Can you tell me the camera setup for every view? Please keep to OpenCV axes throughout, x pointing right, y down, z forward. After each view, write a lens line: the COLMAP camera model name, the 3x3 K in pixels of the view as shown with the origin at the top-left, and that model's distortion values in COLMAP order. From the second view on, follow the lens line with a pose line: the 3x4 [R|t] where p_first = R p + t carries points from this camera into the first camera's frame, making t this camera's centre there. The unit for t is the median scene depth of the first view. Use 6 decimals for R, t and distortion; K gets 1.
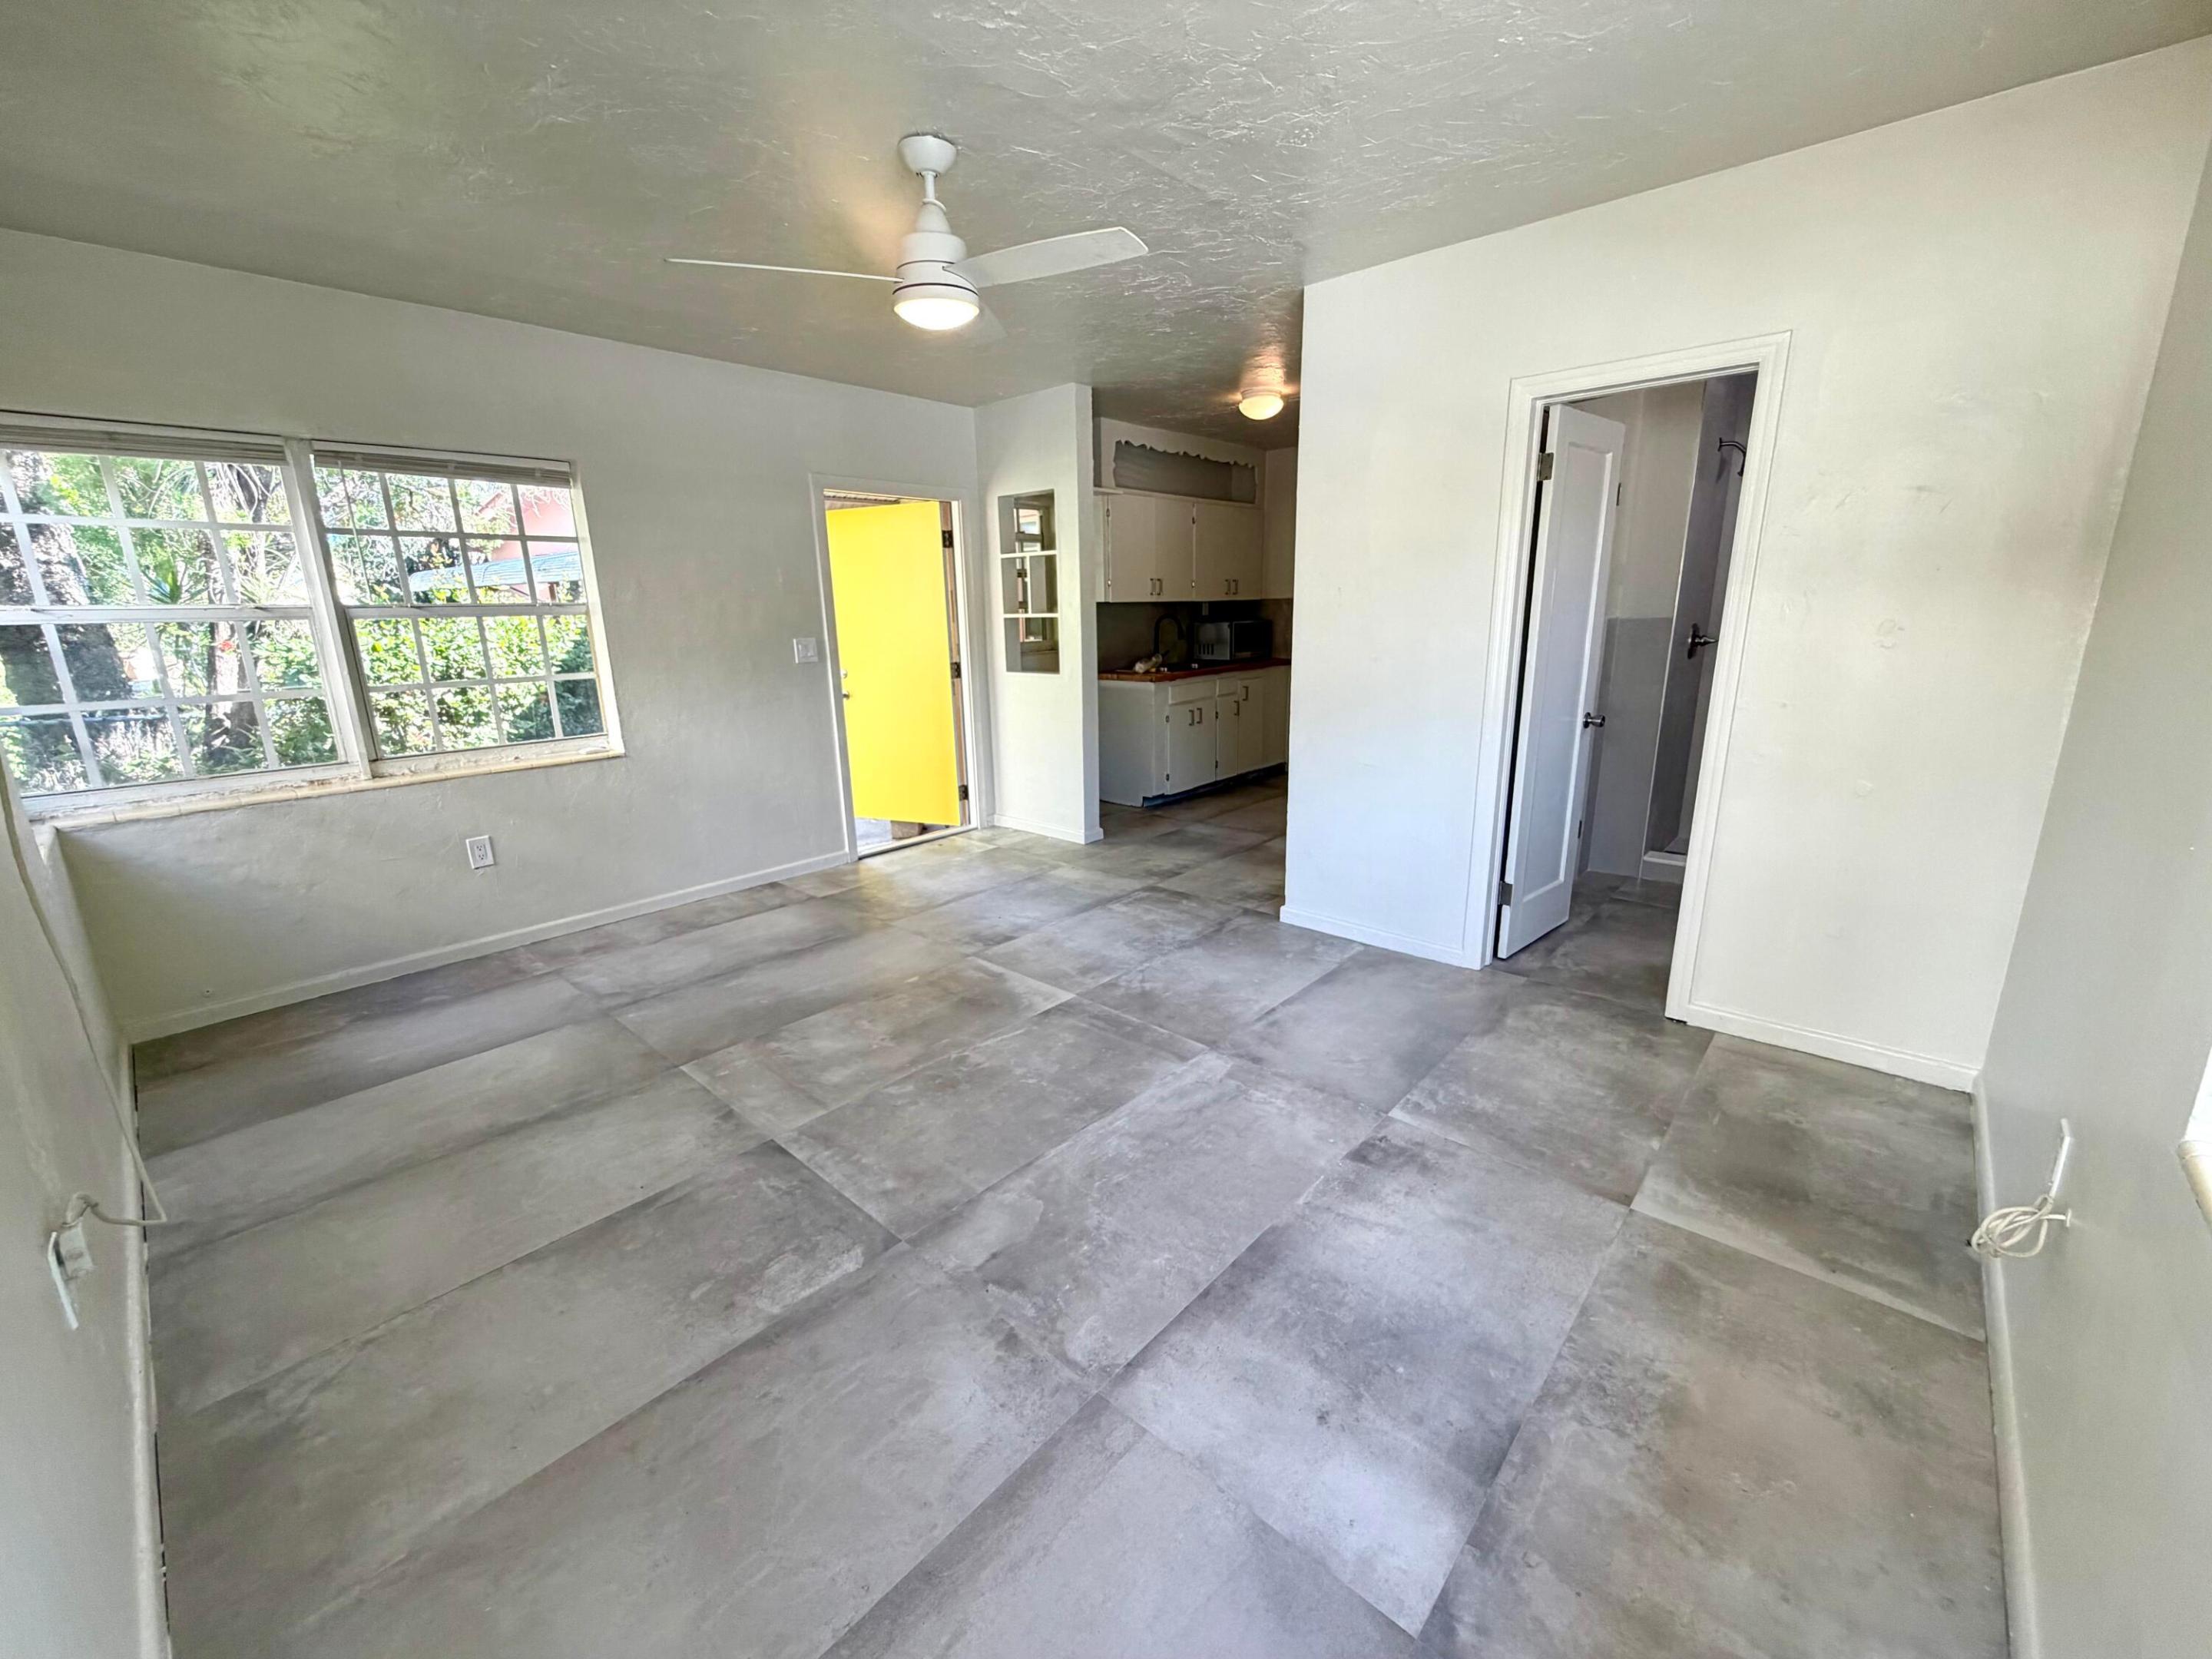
lens RADIAL K [[885.9, 0, 1102.3], [0, 885.9, 828.9], [0, 0, 1]] dist [-0.000783, -0.000249]
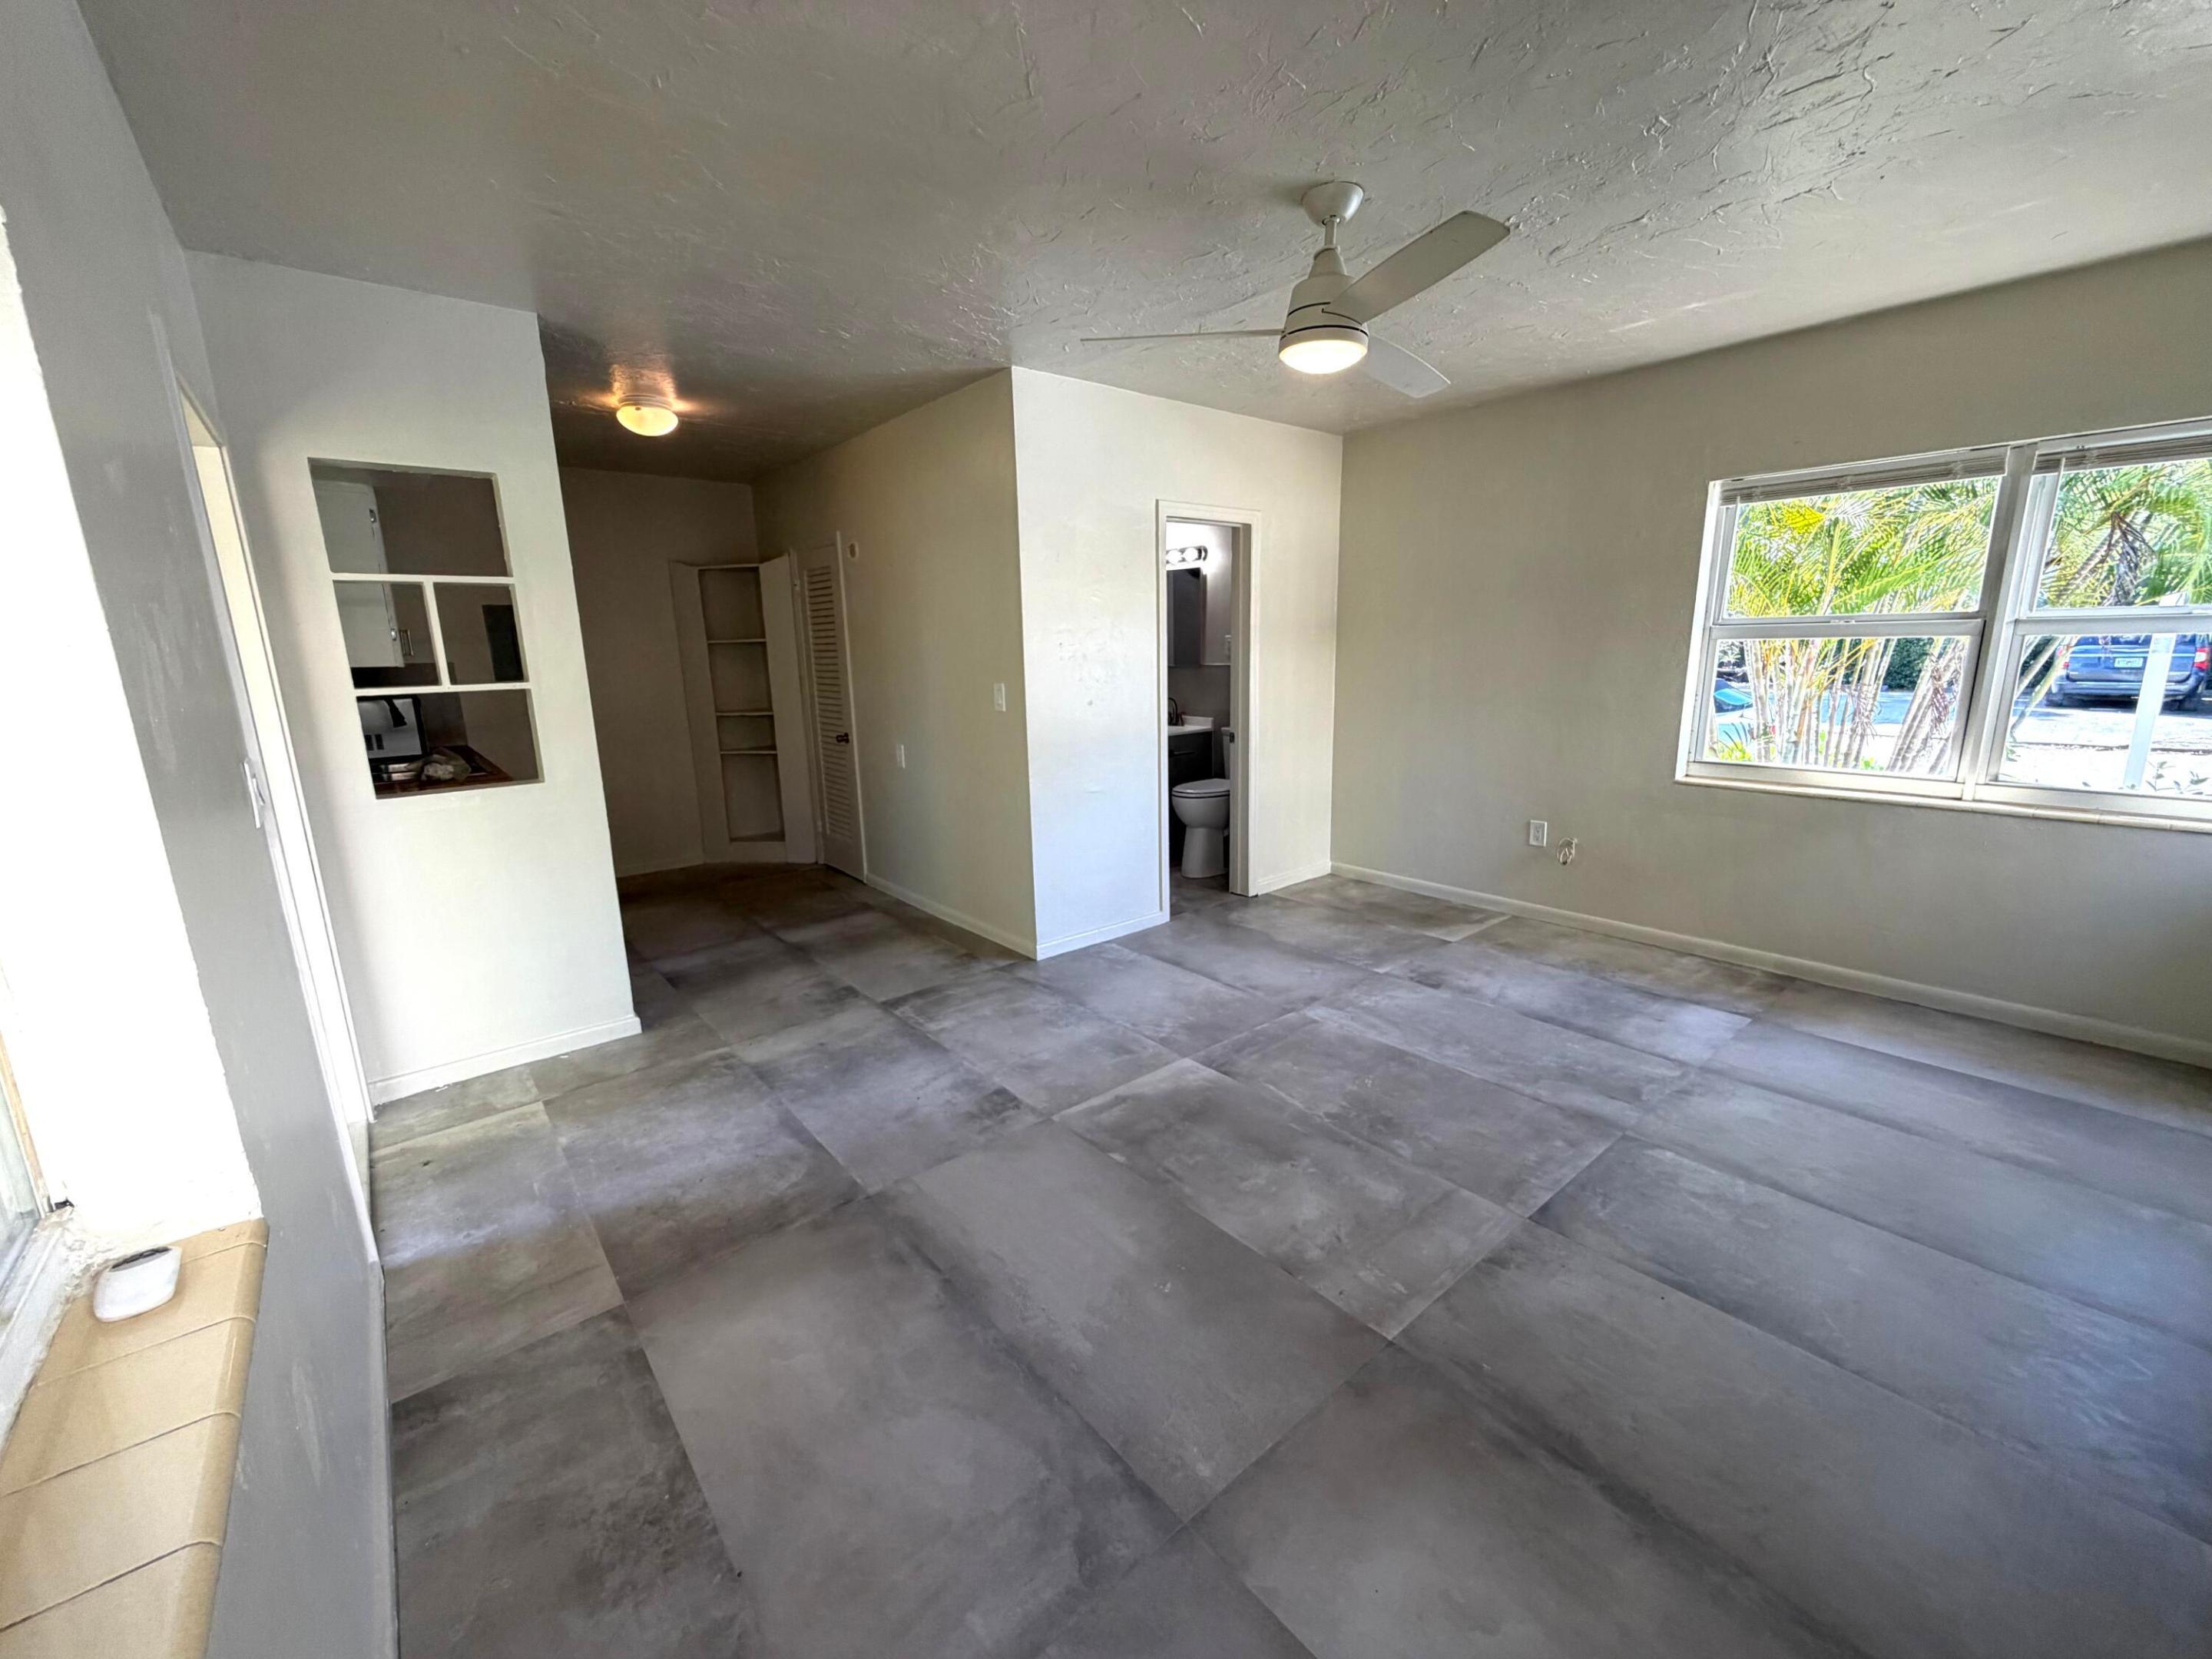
lens RADIAL K [[885.9, 0, 1094.3], [0, 885.9, 828.9], [0, 0, 1]] dist [-0.000783, -0.000249]
pose [[0.145531, -0.188688, 0.971194, -1.020302], [0.263556, 0.953567, 0.145771, -0.234874], [-0.953603, 0.234750, 0.188503, 0.943446]]
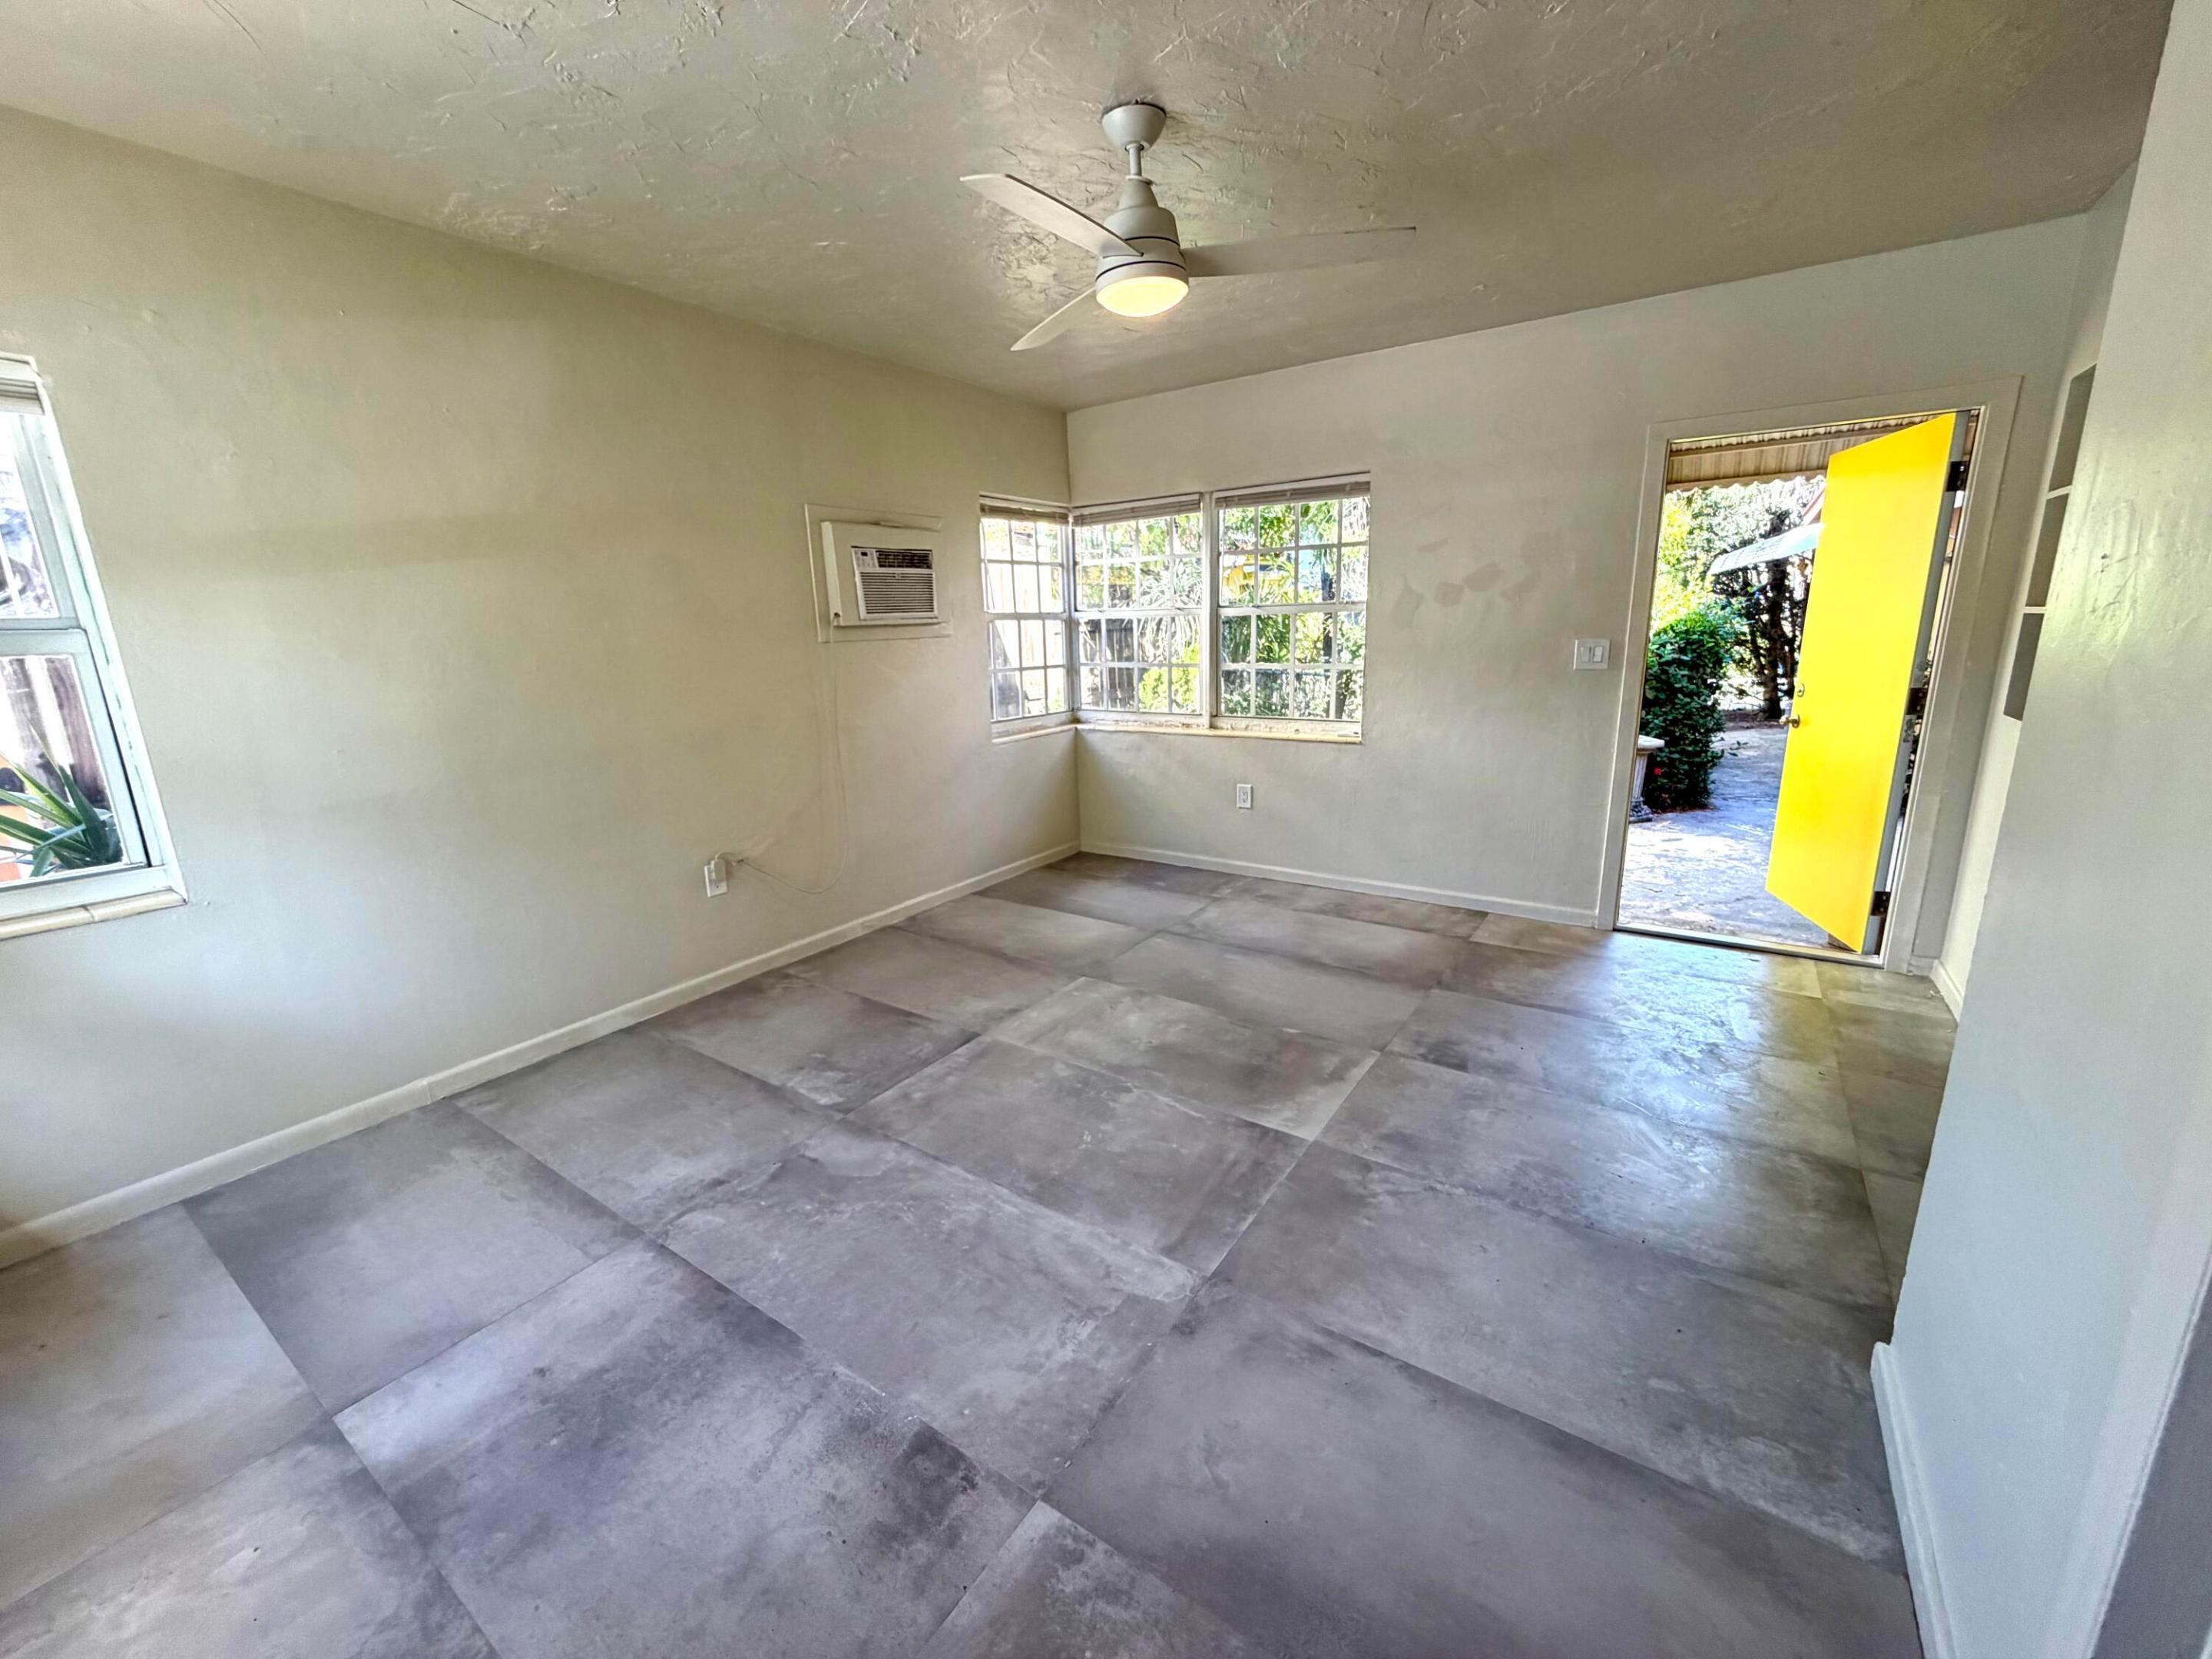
lens RADIAL K [[885.9, 0, 1092.8], [0, 885.9, 825.5], [0, 0, 1]] dist [-0.000783, -0.000249]
pose [[0.130677, 0.240544, -0.961802, 0.653293], [-0.218465, 0.953261, 0.208726, -0.193856], [0.967056, 0.182845, 0.177119, 0.709249]]
